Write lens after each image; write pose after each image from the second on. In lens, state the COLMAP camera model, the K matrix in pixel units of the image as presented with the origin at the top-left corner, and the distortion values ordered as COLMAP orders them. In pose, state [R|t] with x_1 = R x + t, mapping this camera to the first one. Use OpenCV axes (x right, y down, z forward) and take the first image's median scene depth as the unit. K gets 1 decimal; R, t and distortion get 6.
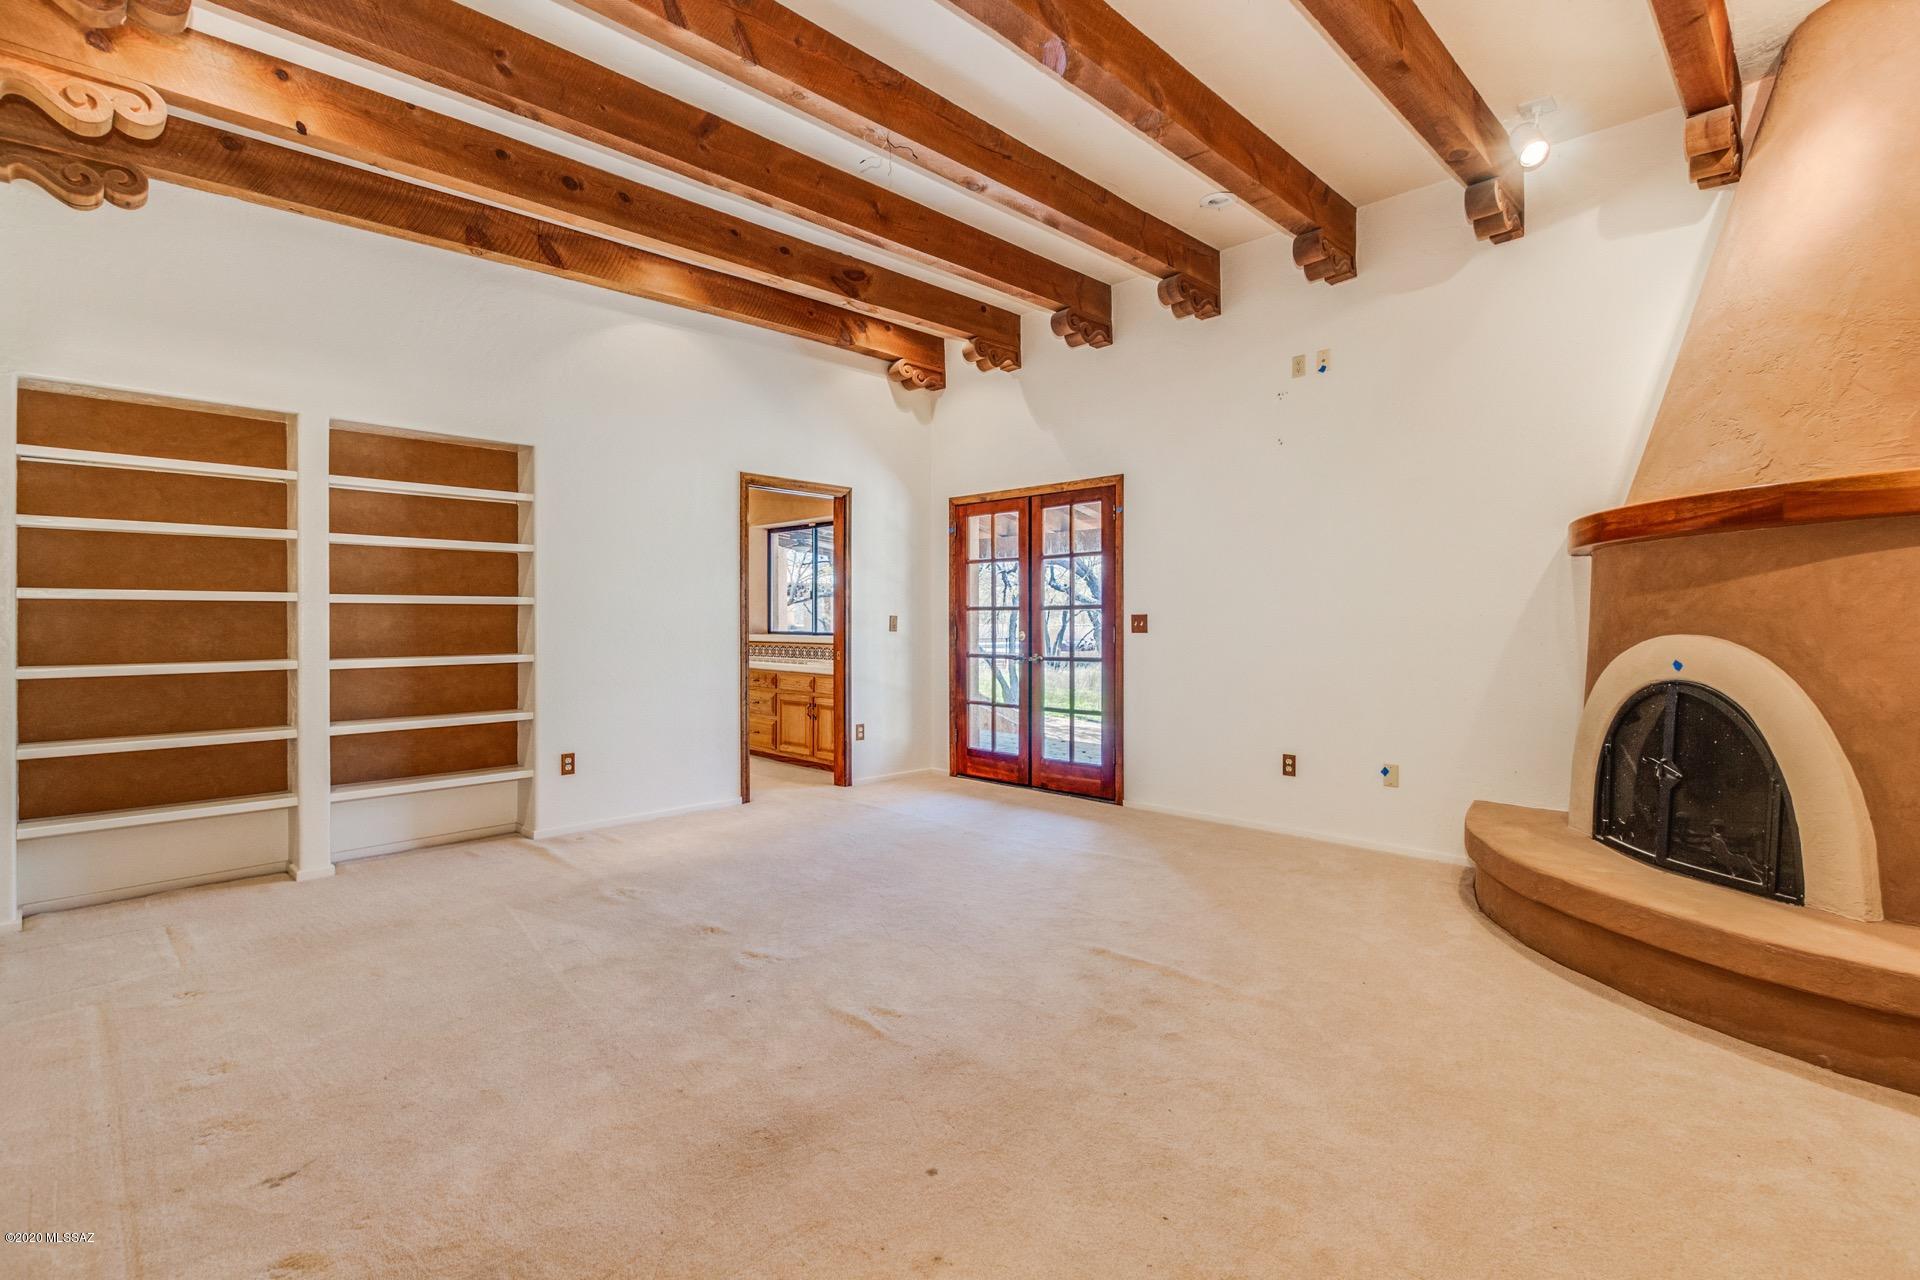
lens RADIAL K [[888.7, 0, 969.0], [0, 888.7, 623.6], [0, 0, 1]] dist [0.014348, -0.006356]
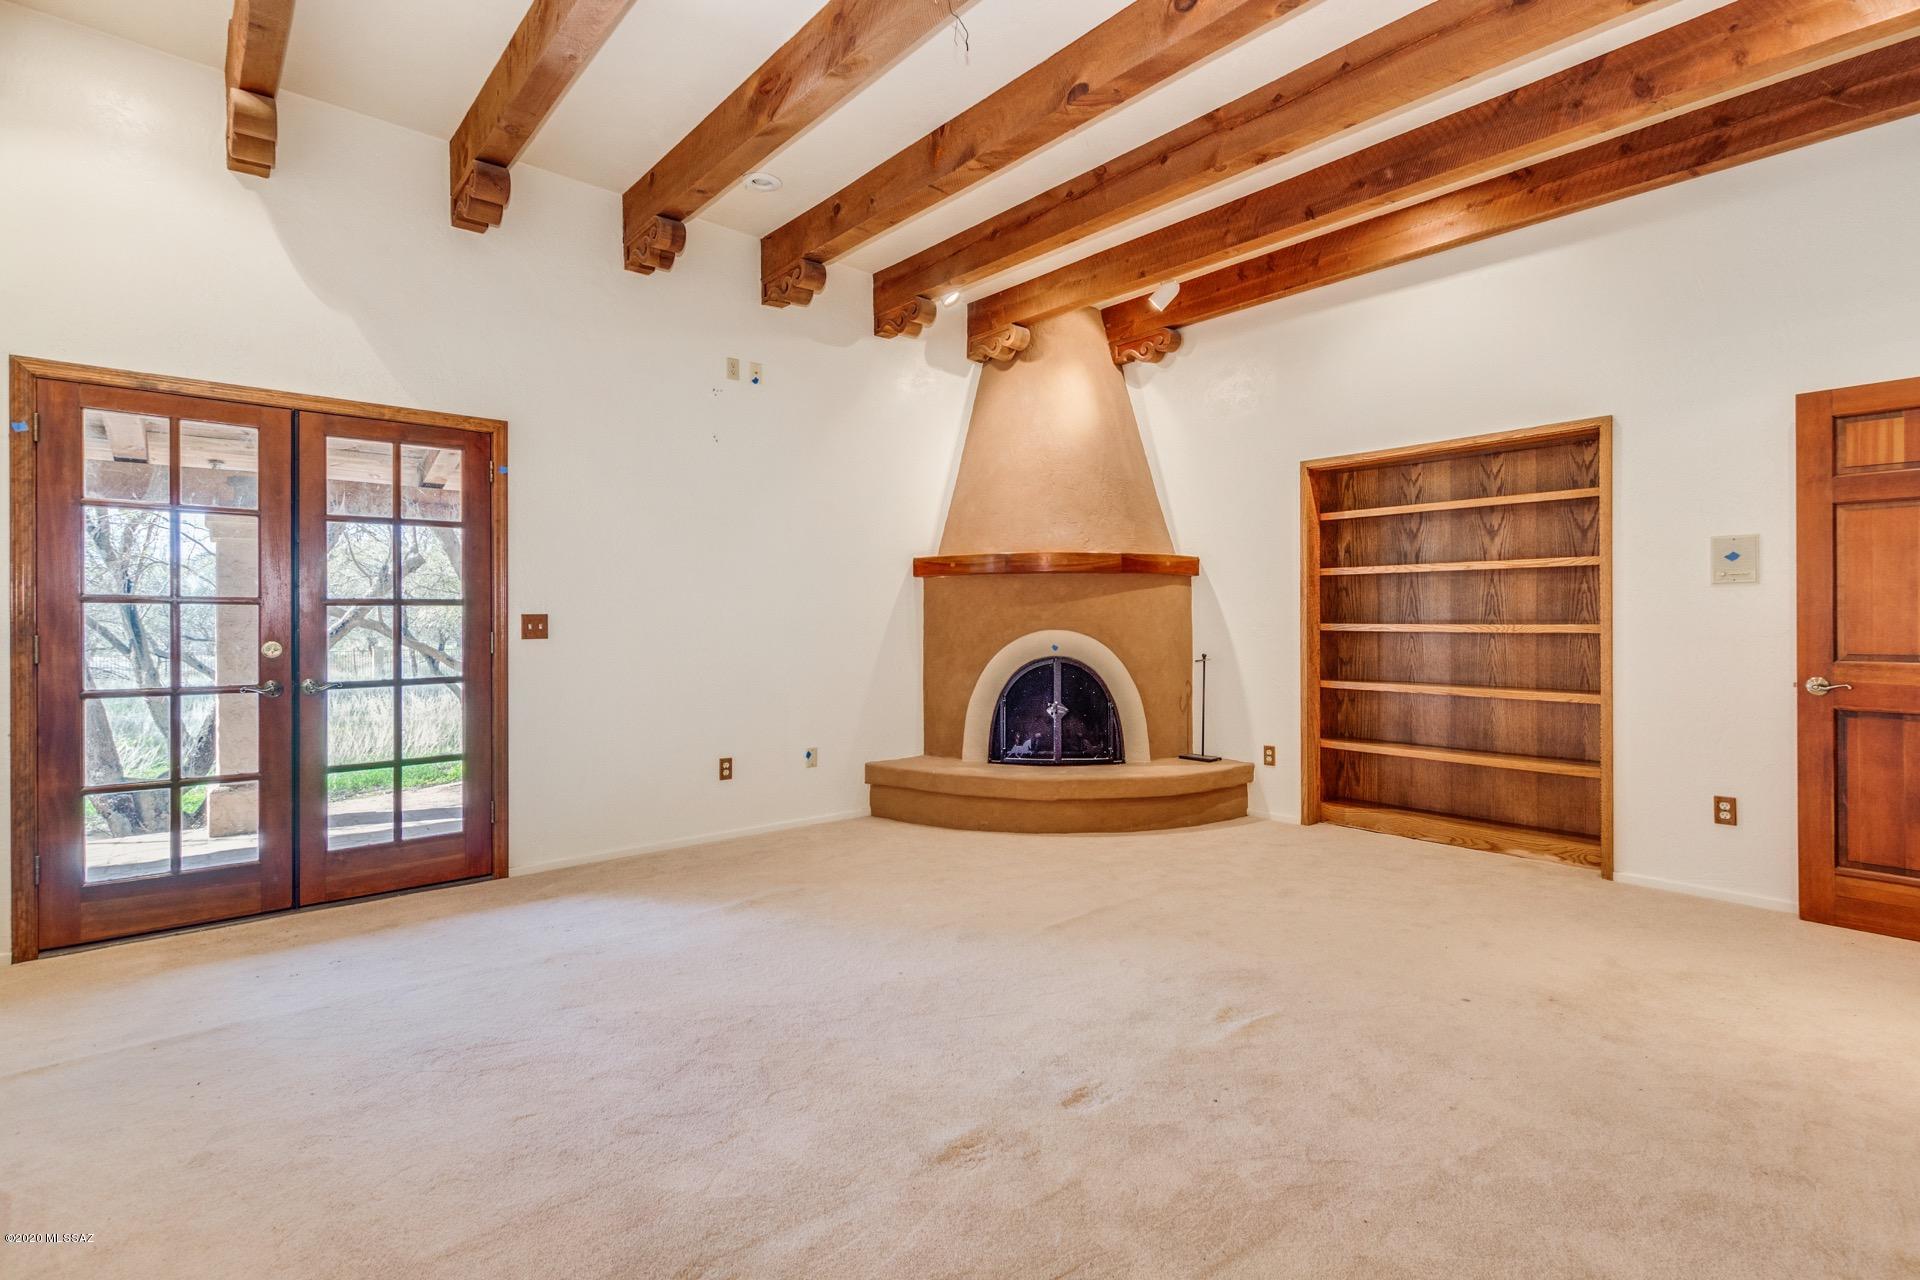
lens RADIAL K [[888.7, 0, 958.2], [0, 888.7, 624.3], [0, 0, 1]] dist [0.014348, -0.006356]
pose [[0.091411, -0.001487, 0.995812, -0.526172], [0.004919, 0.999987, 0.001042, -0.000821], [-0.995801, 0.004804, 0.091417, 0.570224]]
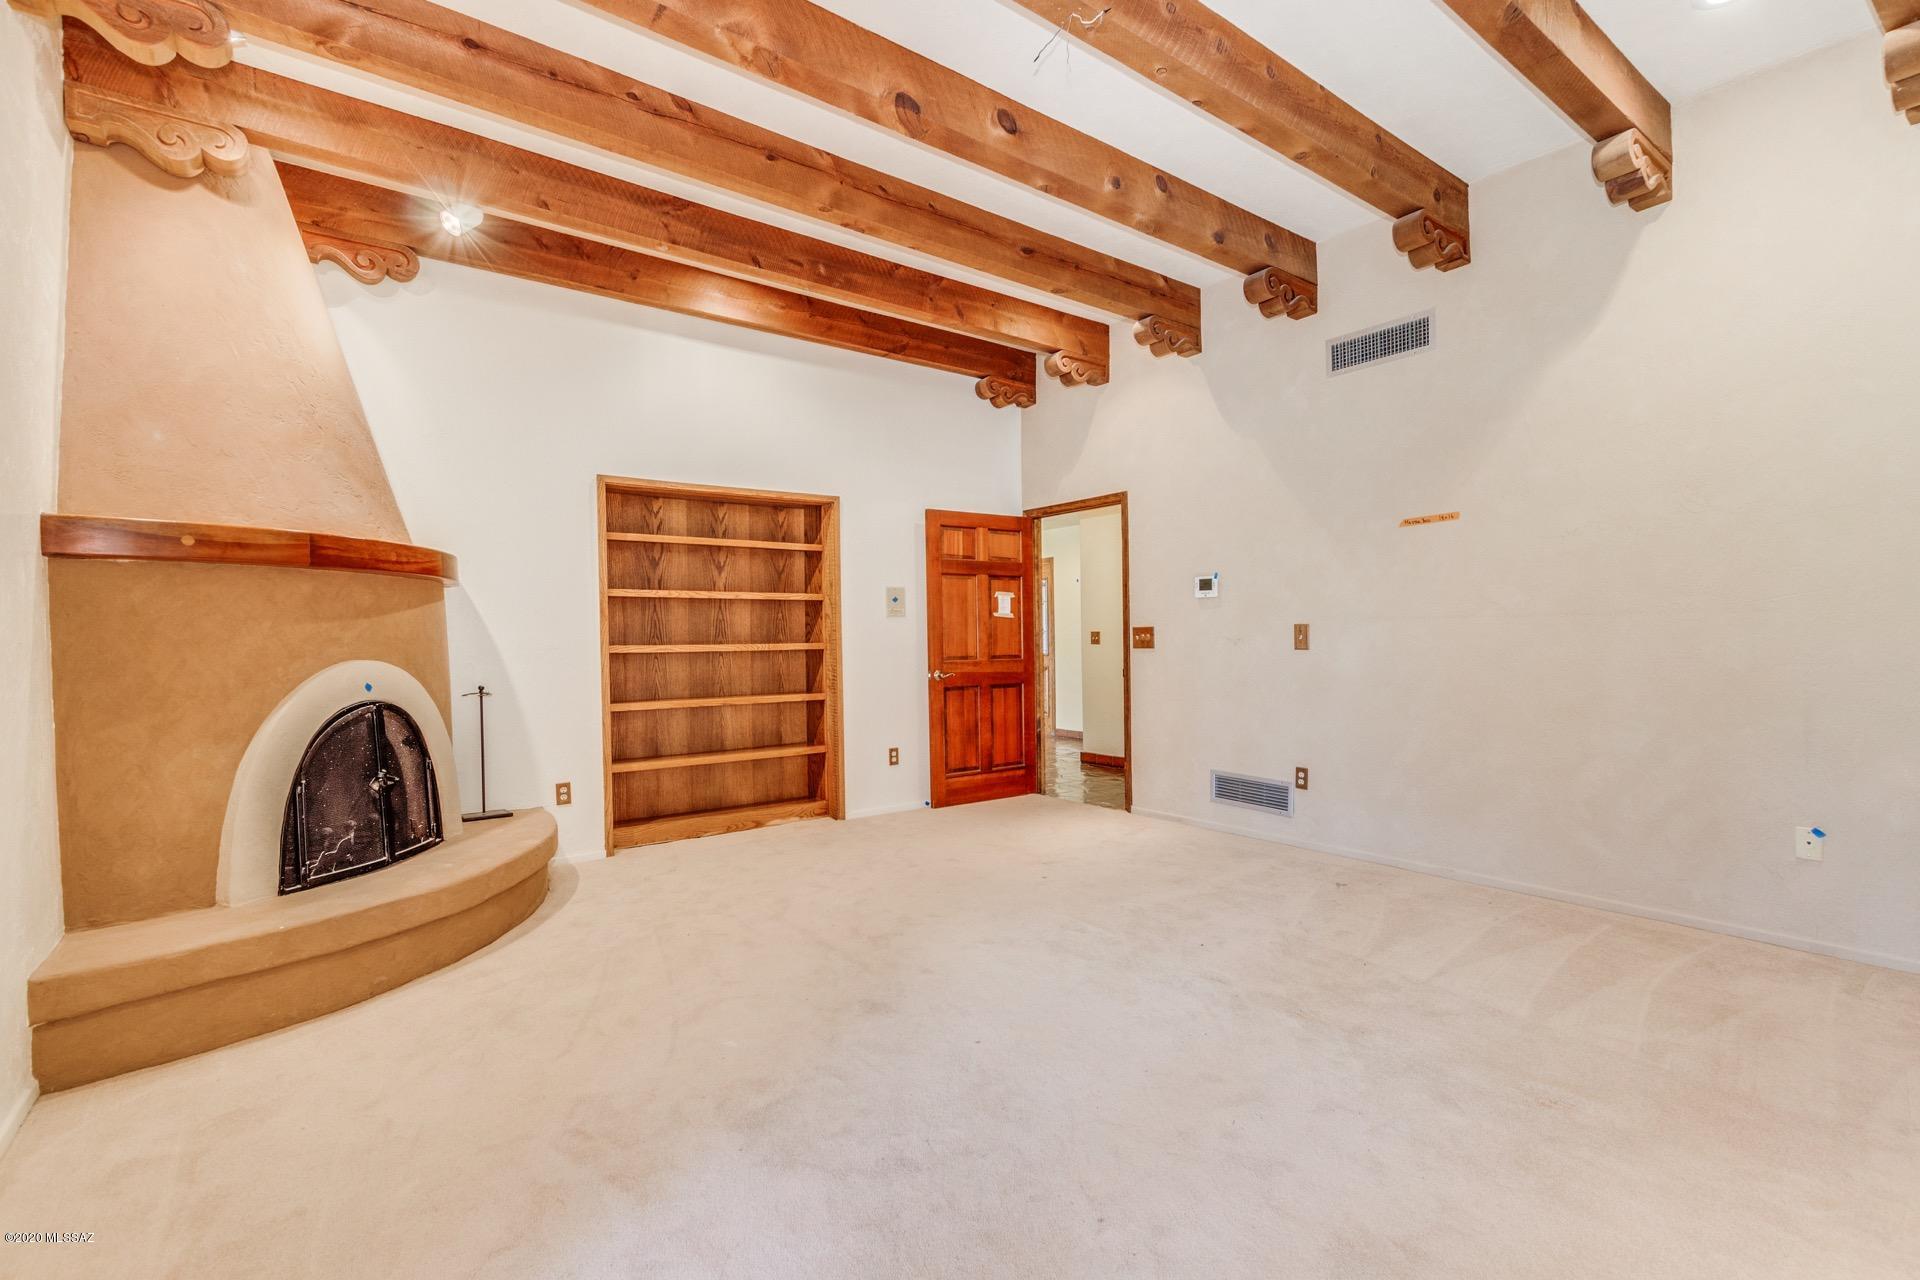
lens RADIAL K [[888.7, 0, 974.5], [0, 888.7, 656.0], [0, 0, 1]] dist [0.014348, -0.006356]
pose [[-0.987892, 0.013138, 0.154588, -0.075363], [0.017076, 0.999562, 0.024172, -0.003871], [-0.154203, 0.026519, -0.987683, 1.103910]]
